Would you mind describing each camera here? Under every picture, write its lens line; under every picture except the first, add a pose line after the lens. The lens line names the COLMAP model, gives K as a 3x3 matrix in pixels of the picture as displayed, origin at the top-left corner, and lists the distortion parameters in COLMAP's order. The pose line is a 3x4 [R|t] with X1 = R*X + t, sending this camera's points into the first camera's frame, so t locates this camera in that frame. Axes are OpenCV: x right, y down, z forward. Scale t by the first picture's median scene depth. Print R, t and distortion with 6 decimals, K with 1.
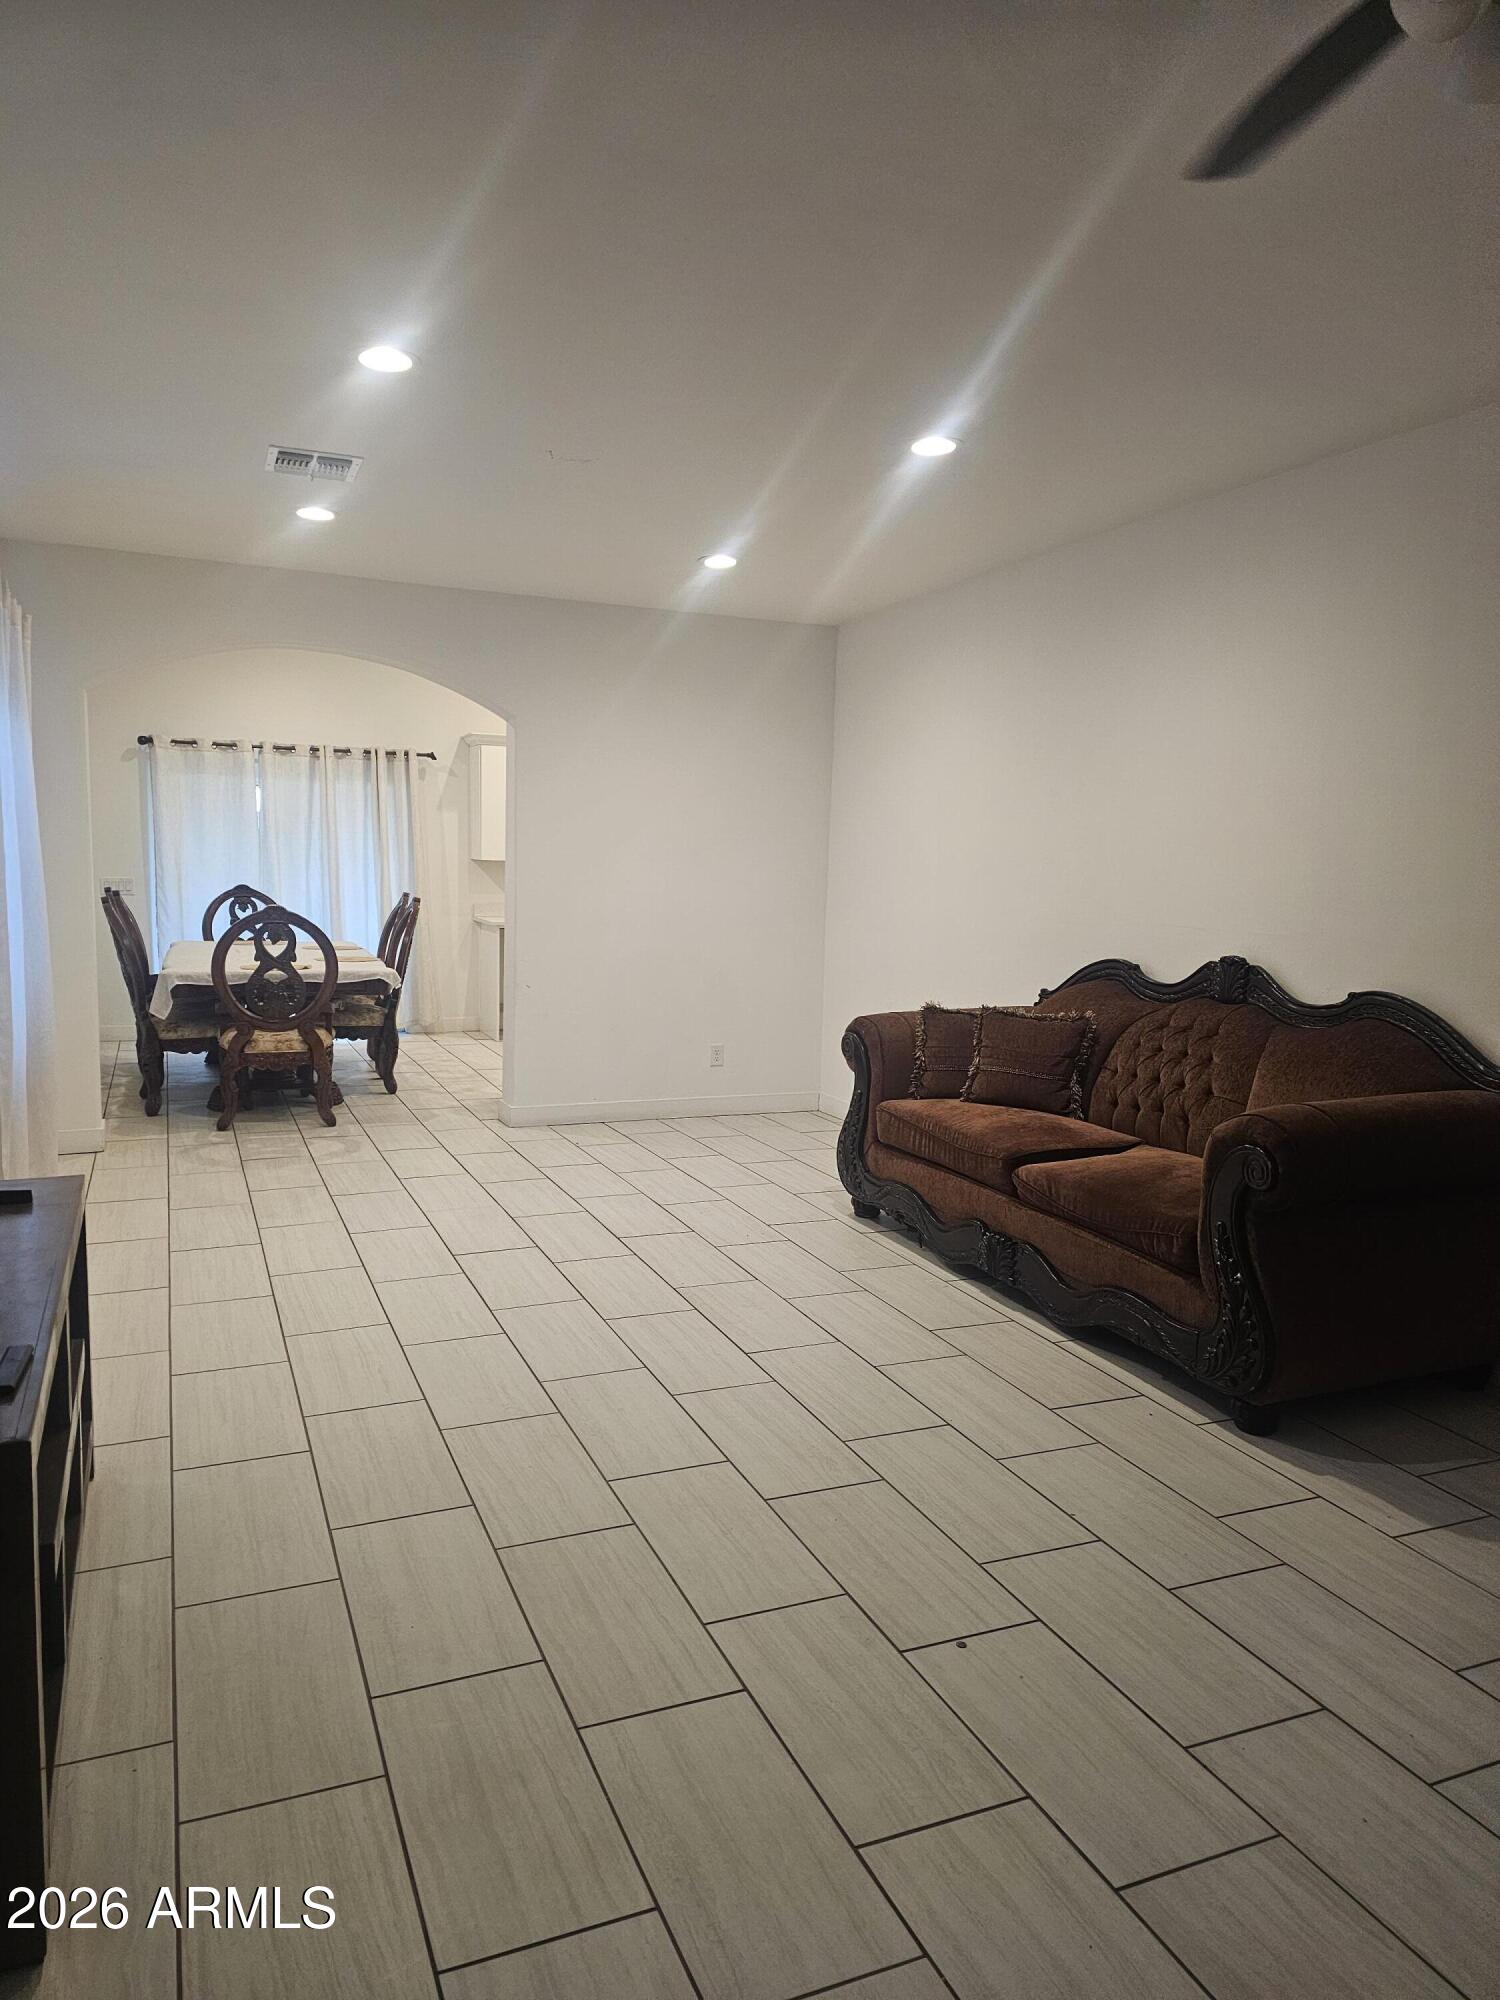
lens RADIAL K [[1371.2, 0, 754.5], [0, 1371.2, 991.6], [0, 0, 1]] dist [0.054970, -0.039907]
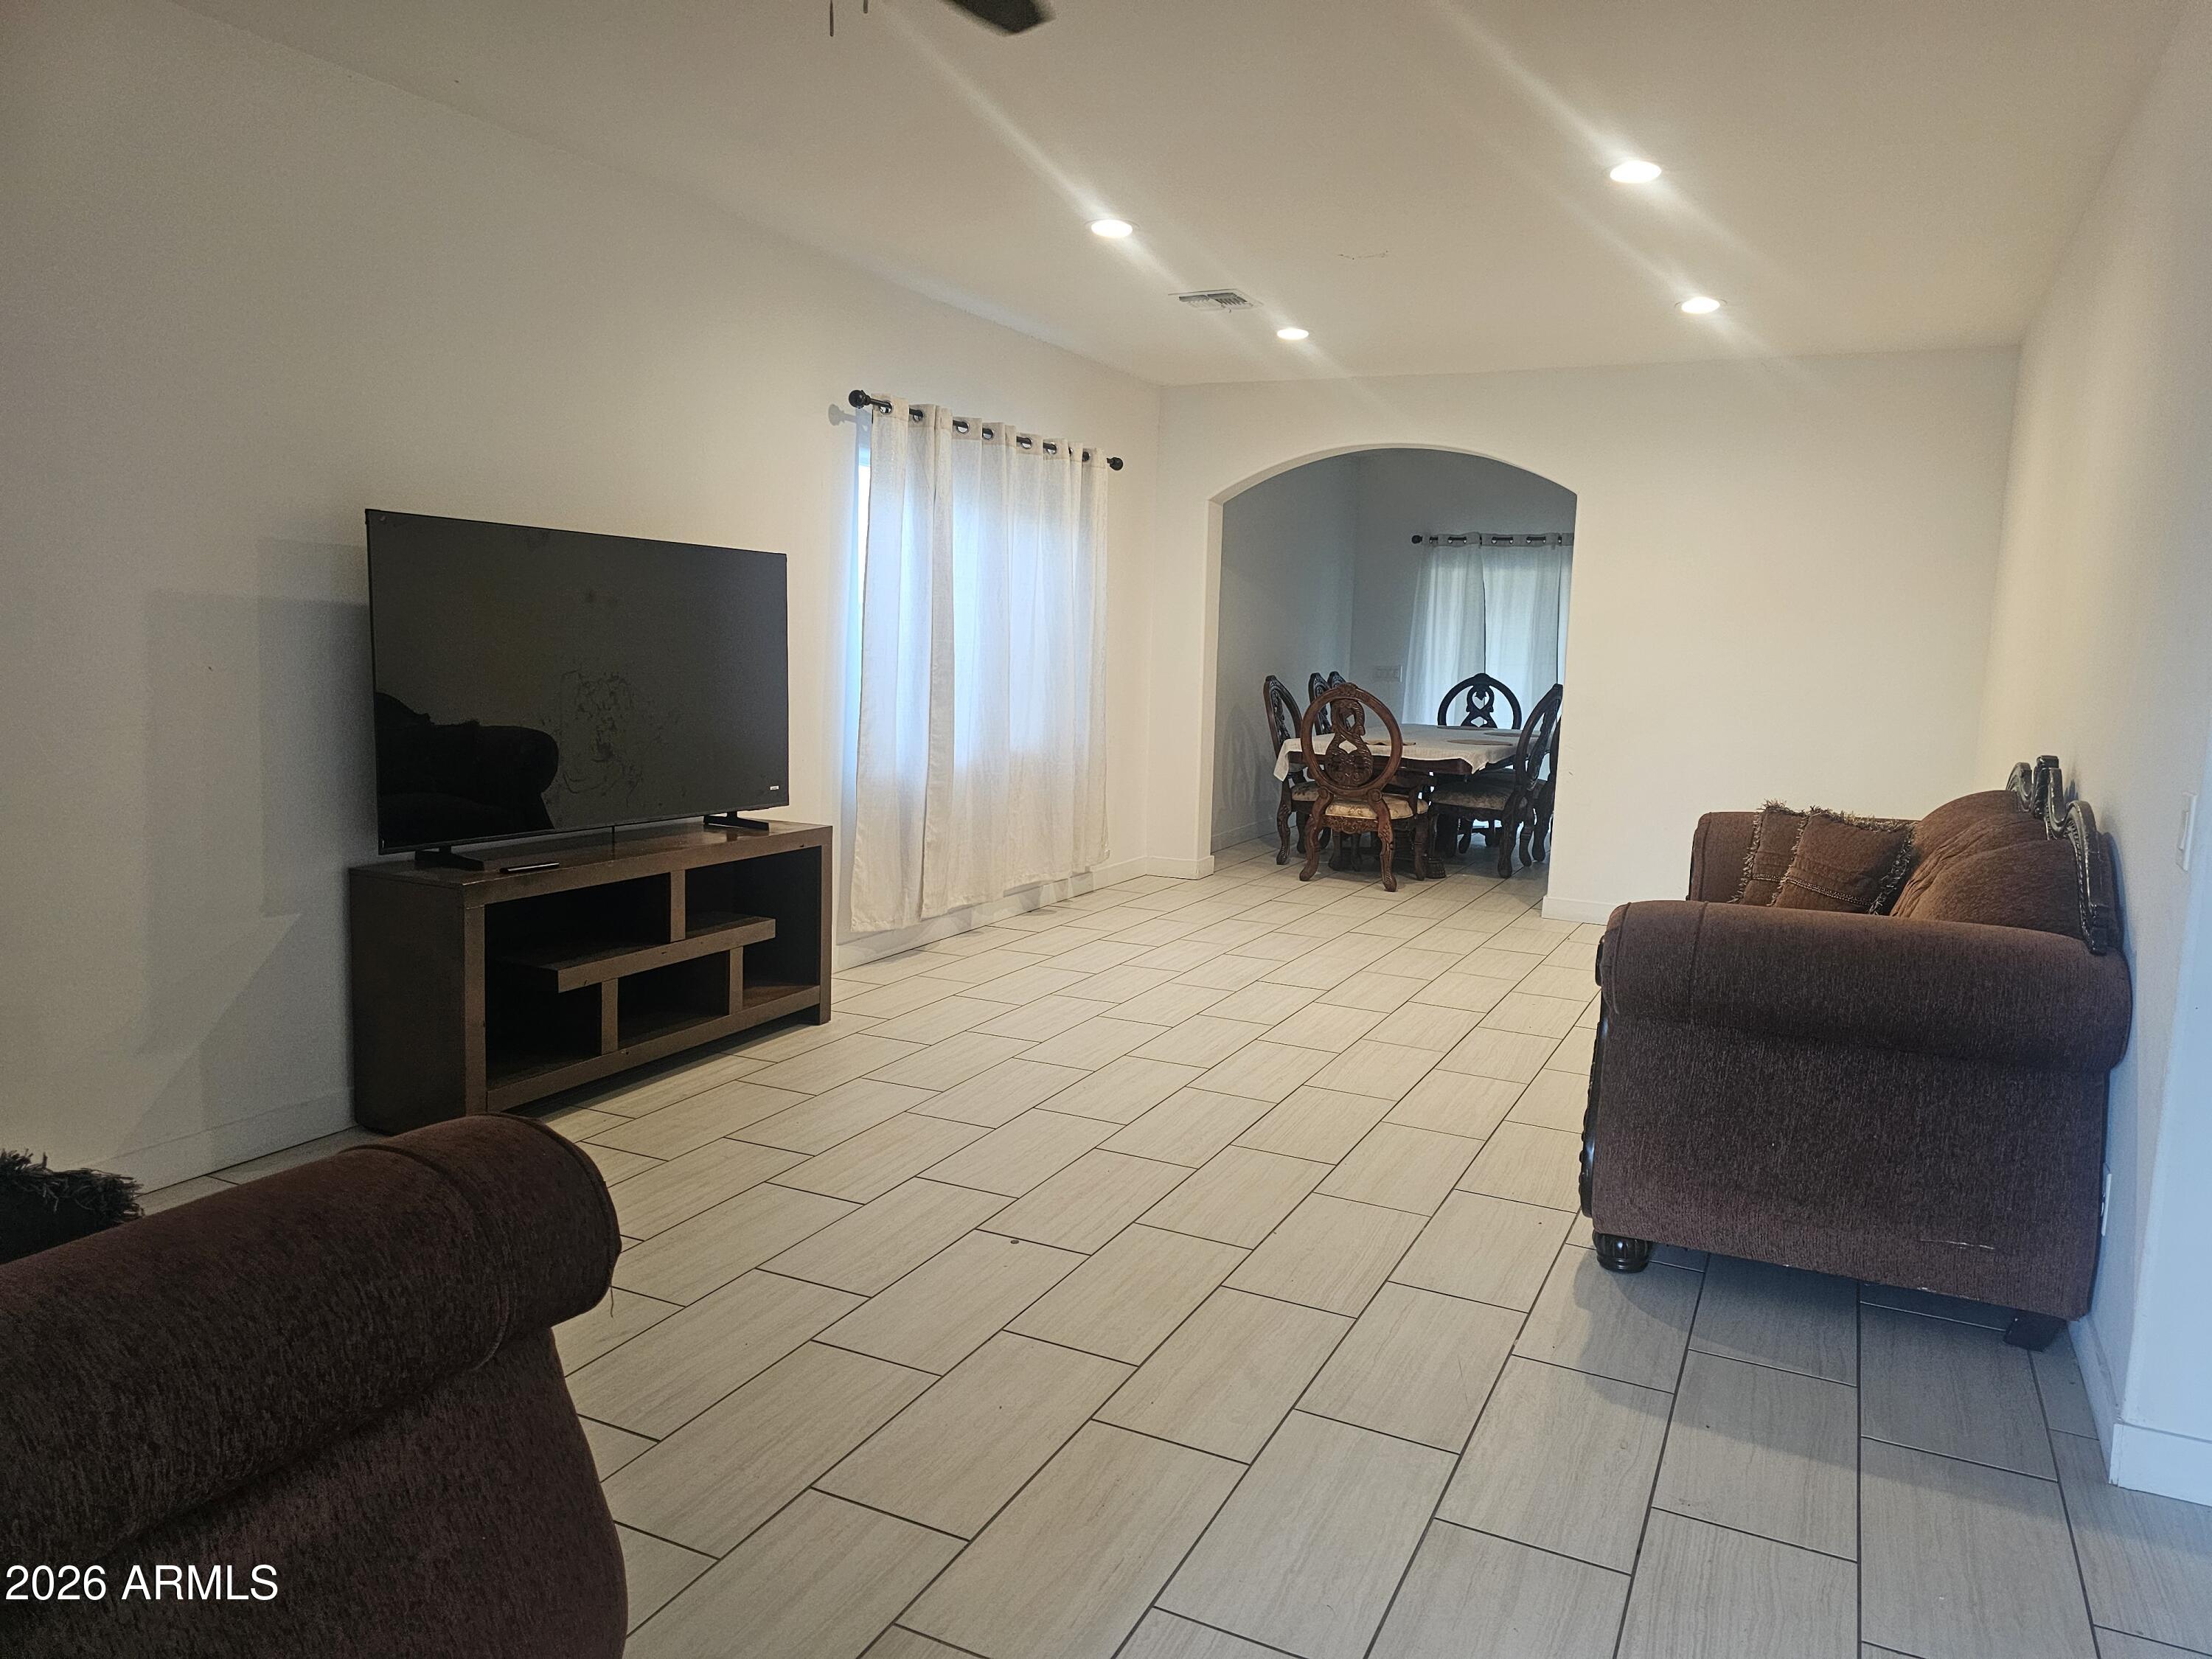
lens RADIAL K [[1516.5, 0, 1127.5], [0, 1516.5, 830.0], [0, 0, 1]] dist [0.054970, -0.039907]
pose [[0.658214, 0.095254, -0.746781, 0.605693], [-0.090794, 0.994767, 0.046860, 0.018704], [0.747336, 0.036960, 0.663418, 0.086030]]
